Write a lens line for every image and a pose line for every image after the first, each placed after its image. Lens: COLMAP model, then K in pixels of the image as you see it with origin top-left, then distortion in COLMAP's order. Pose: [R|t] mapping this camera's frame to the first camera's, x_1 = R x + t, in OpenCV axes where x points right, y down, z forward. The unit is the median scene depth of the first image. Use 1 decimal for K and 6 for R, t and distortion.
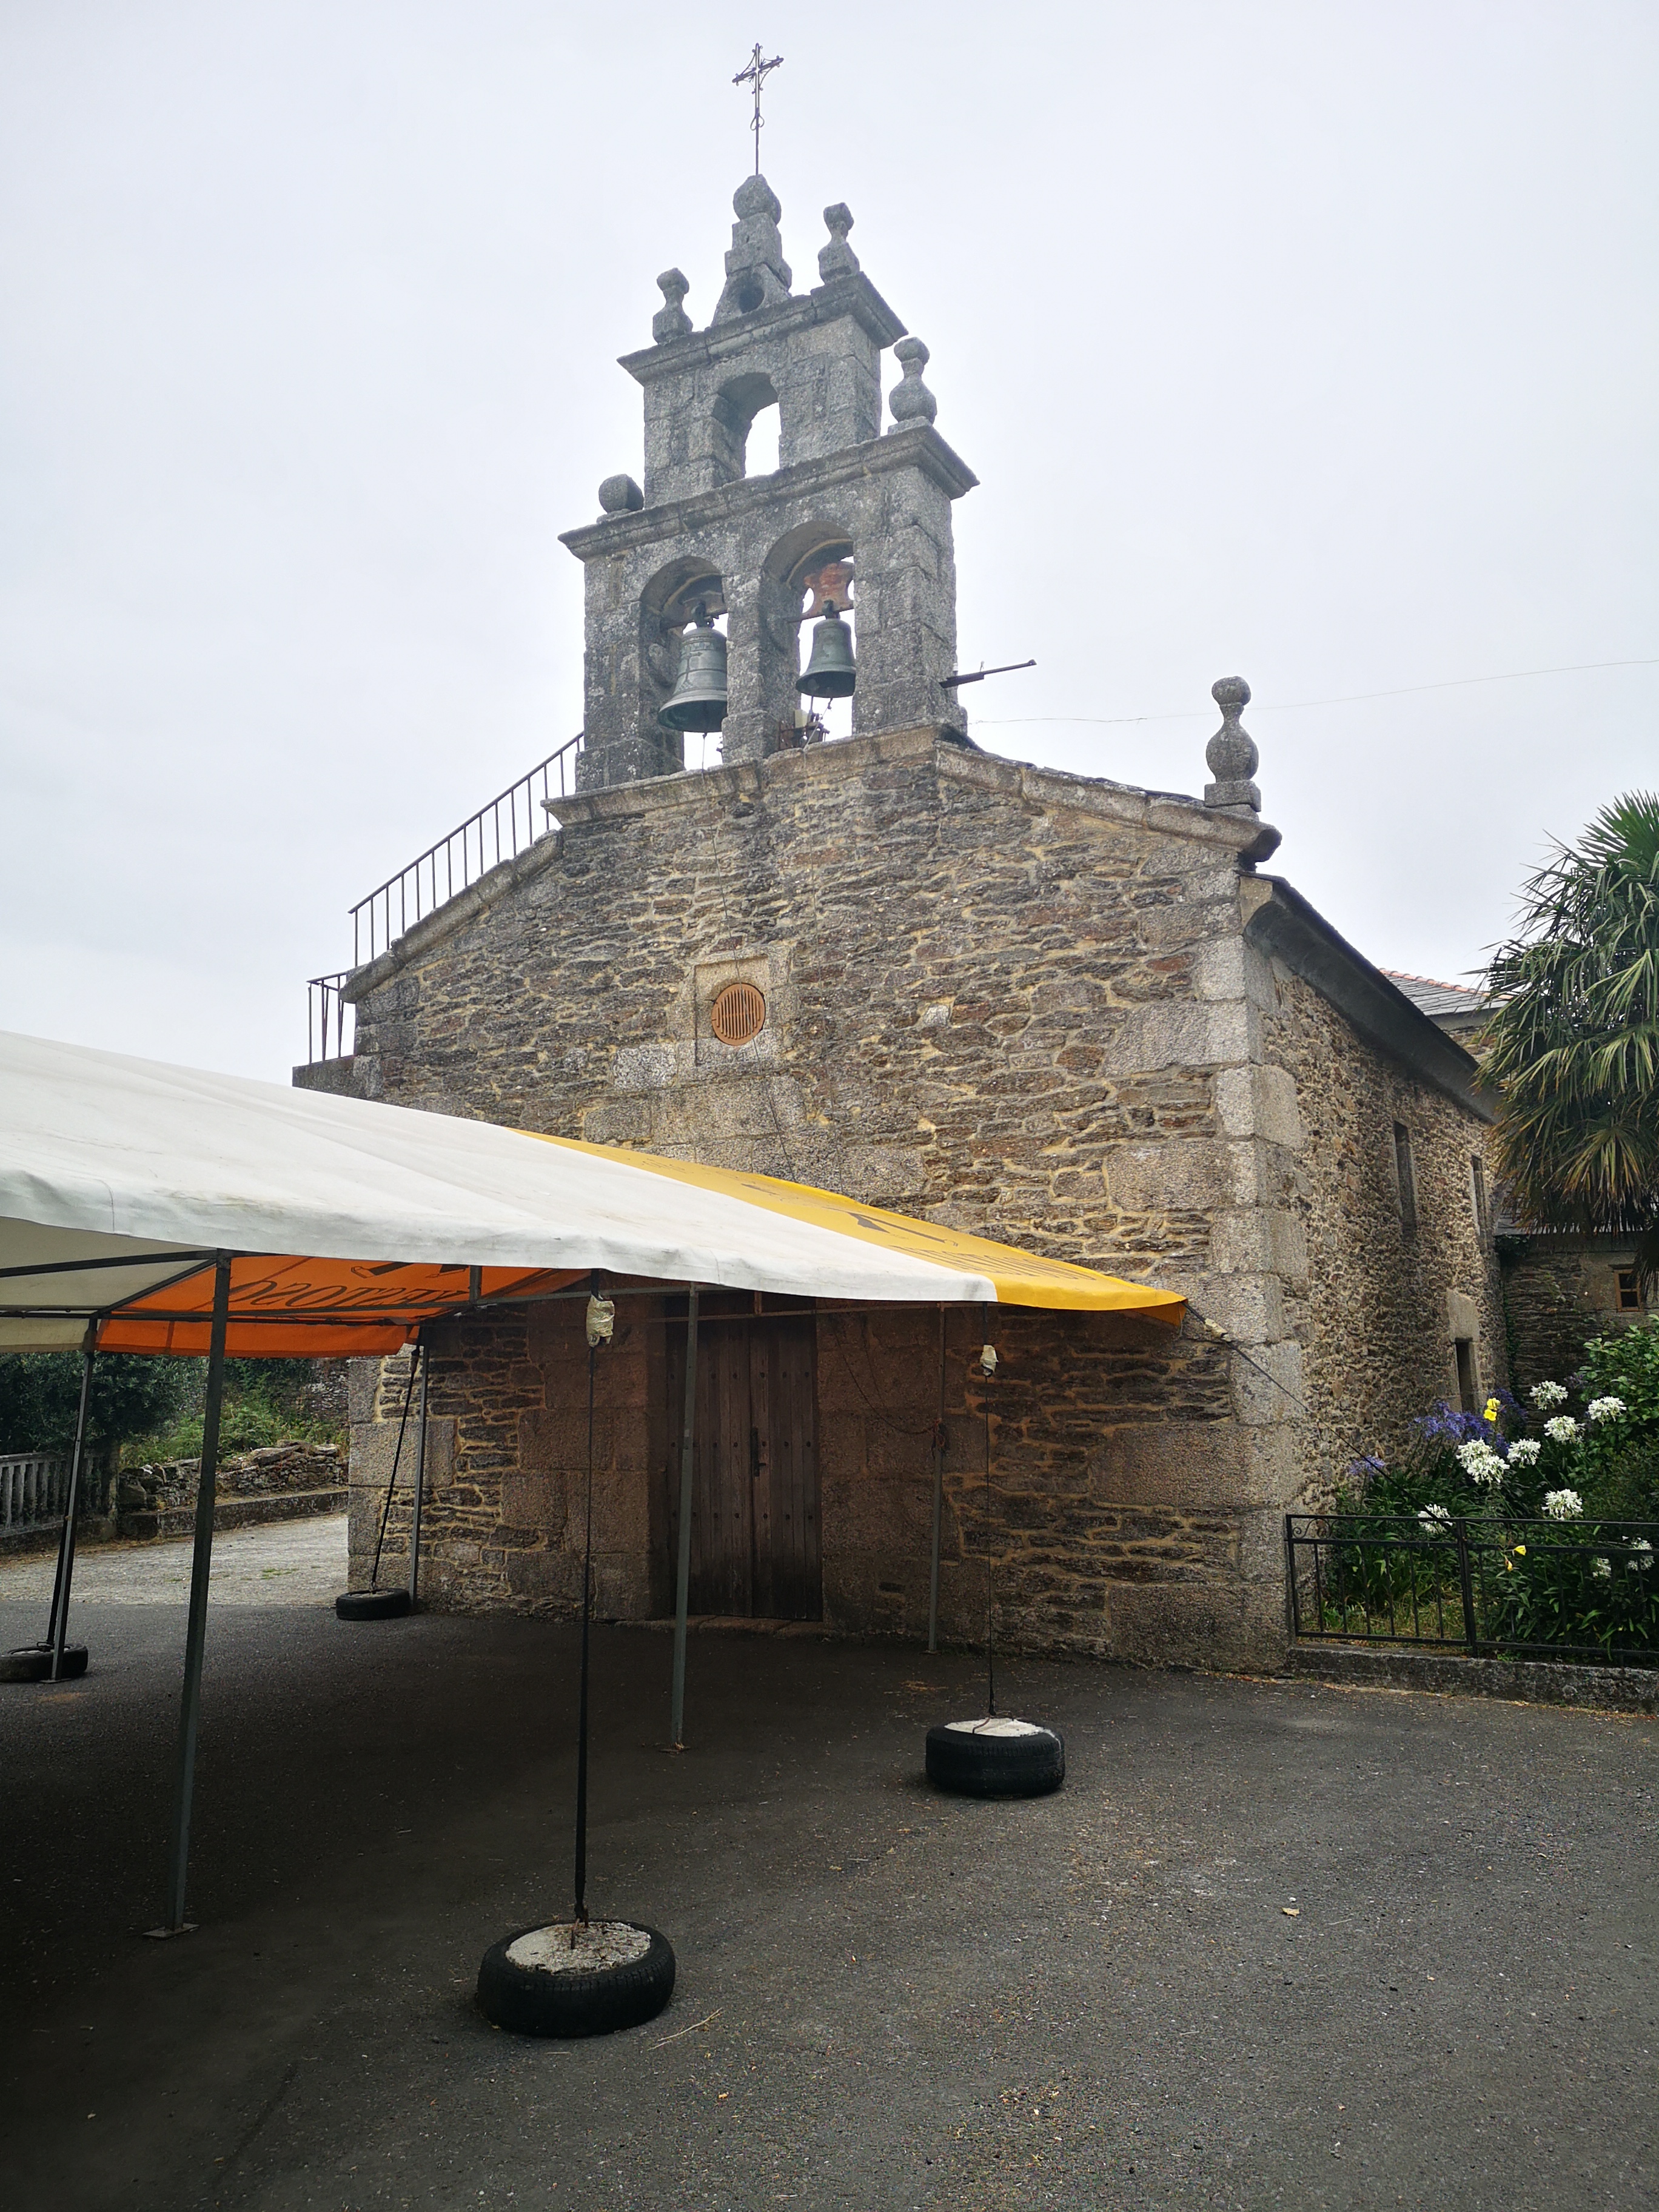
lens RADIAL K [[1717.7, 0, 832.1], [0, 1717.7, 1121.7], [0, 0, 1]] dist [0.076823, -0.080555]
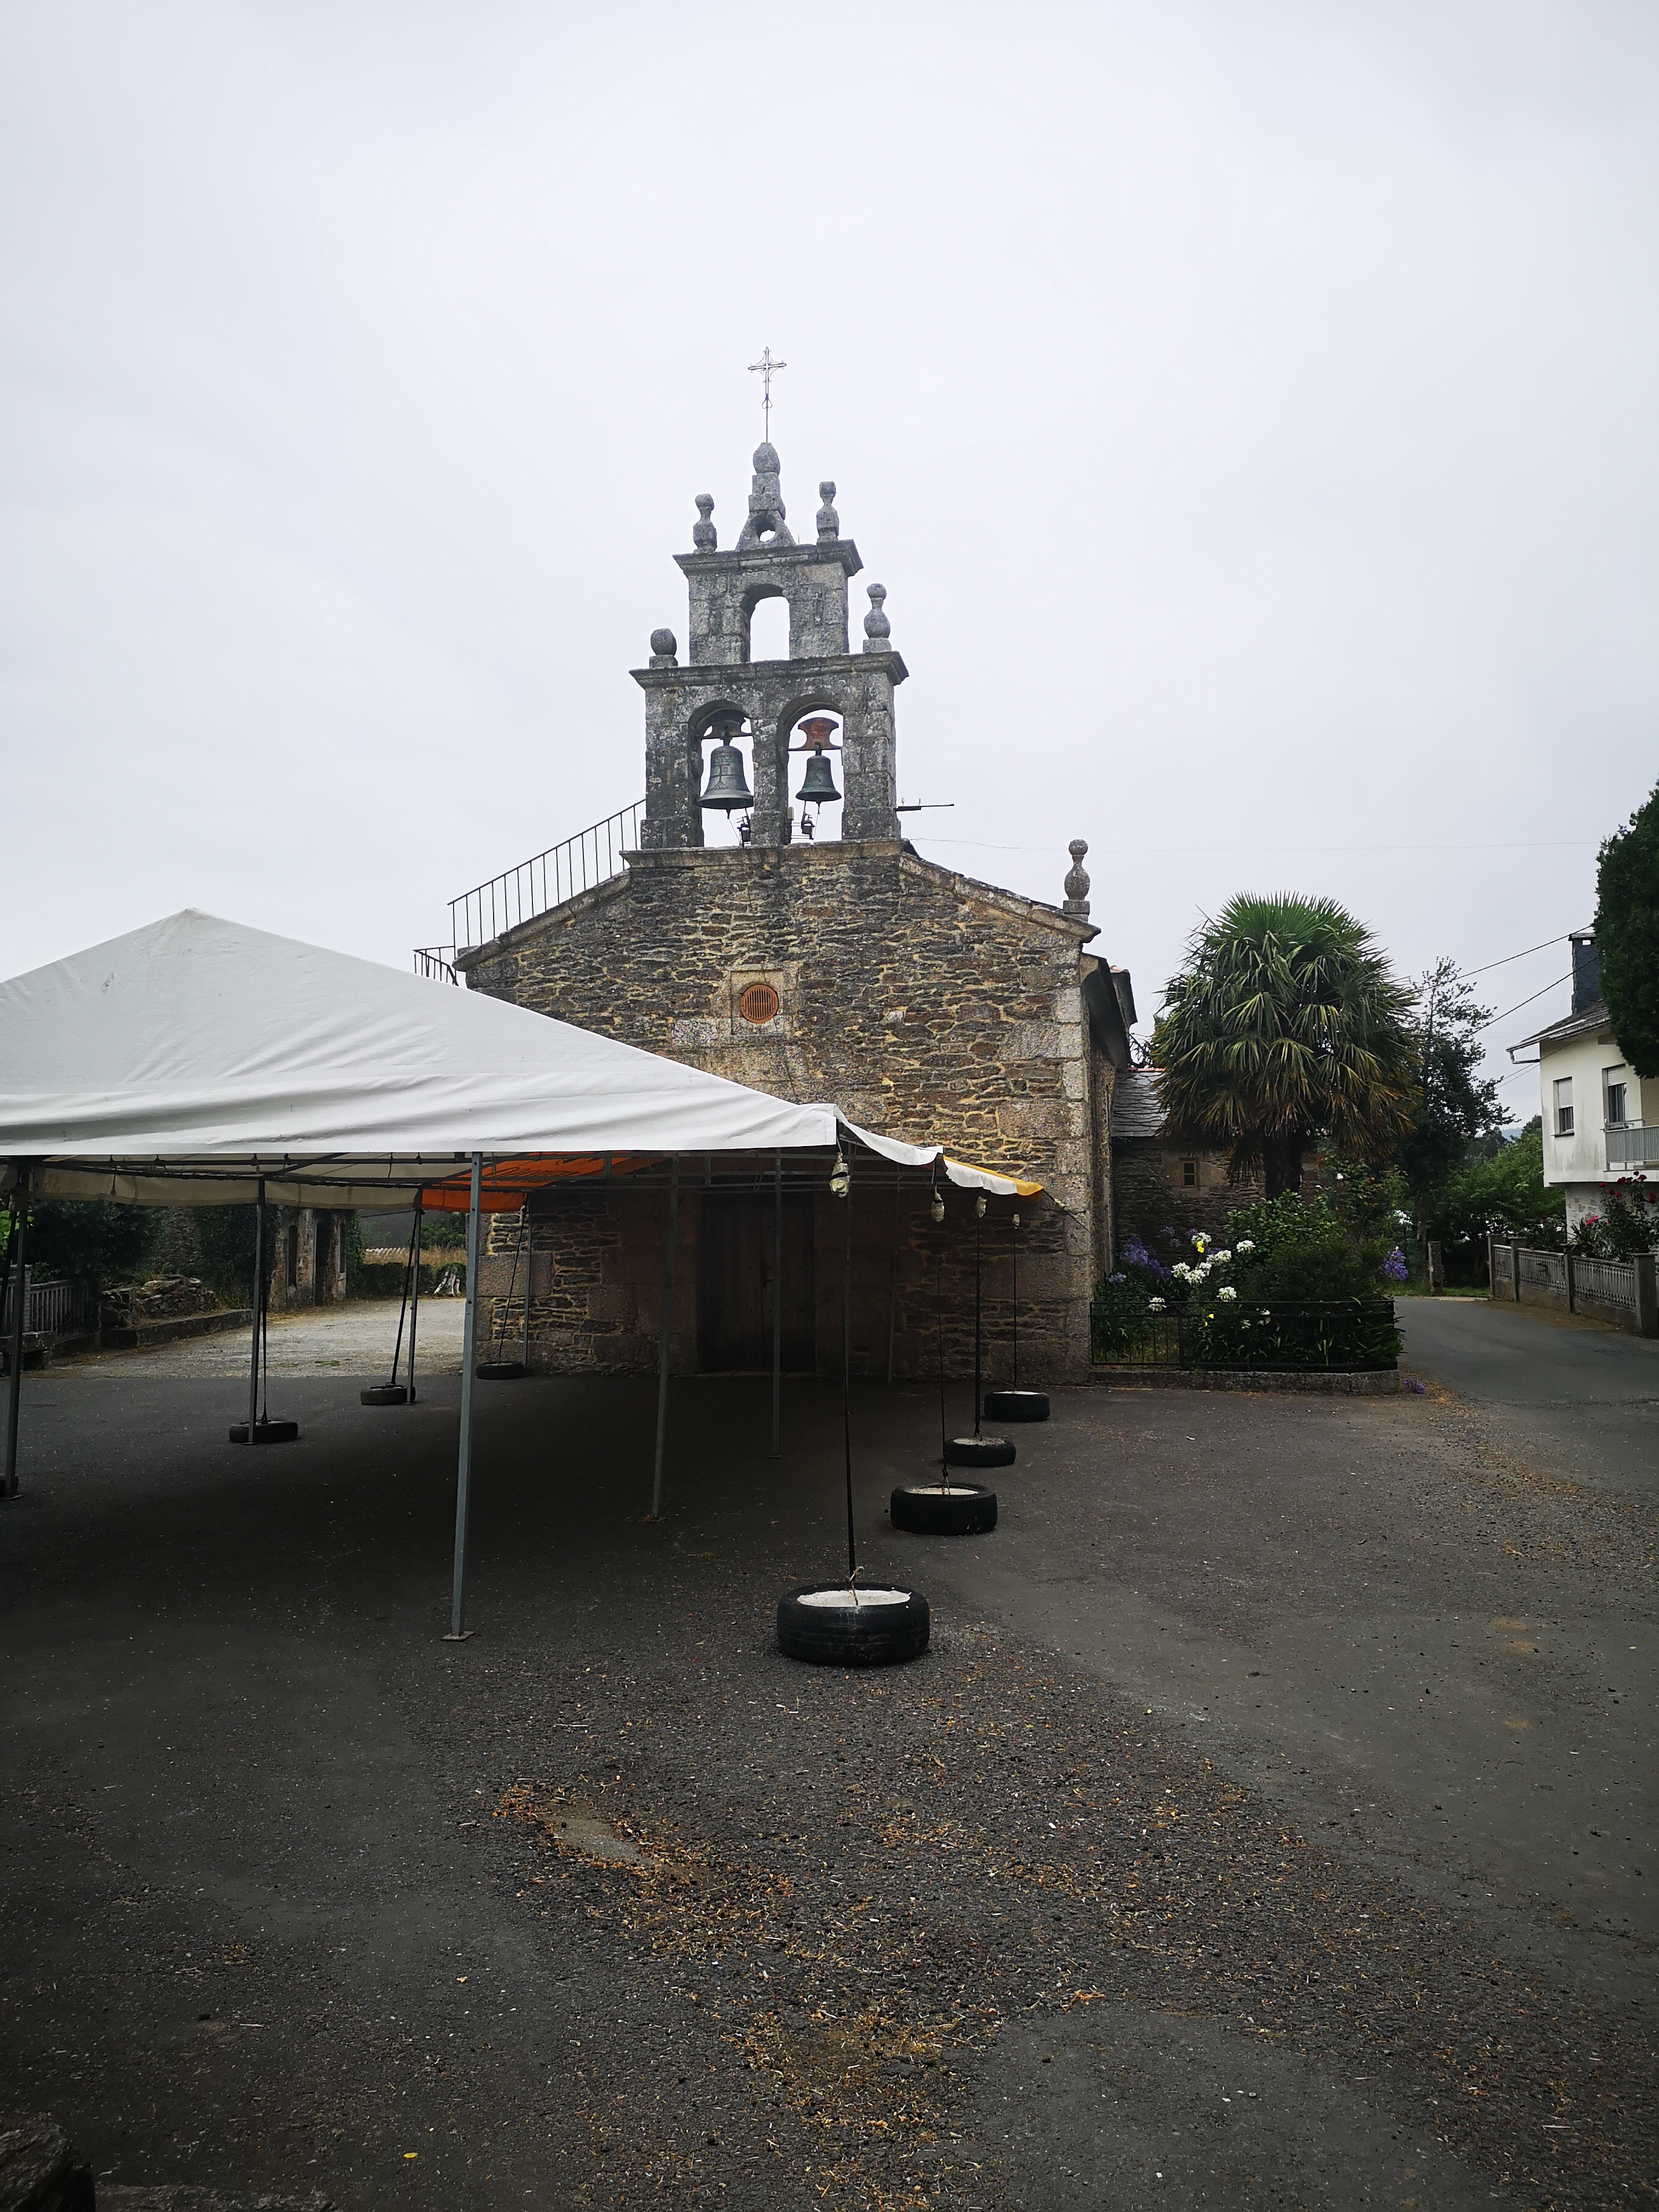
lens RADIAL K [[1717.7, 0, 832.1], [0, 1717.7, 1121.7], [0, 0, 1]] dist [0.076823, -0.080555]
pose [[0.953731, 0.025141, 0.299610, -0.474156], [-0.051201, 0.995523, 0.079450, -0.085116], [-0.296271, -0.091114, 0.950748, -0.562266]]
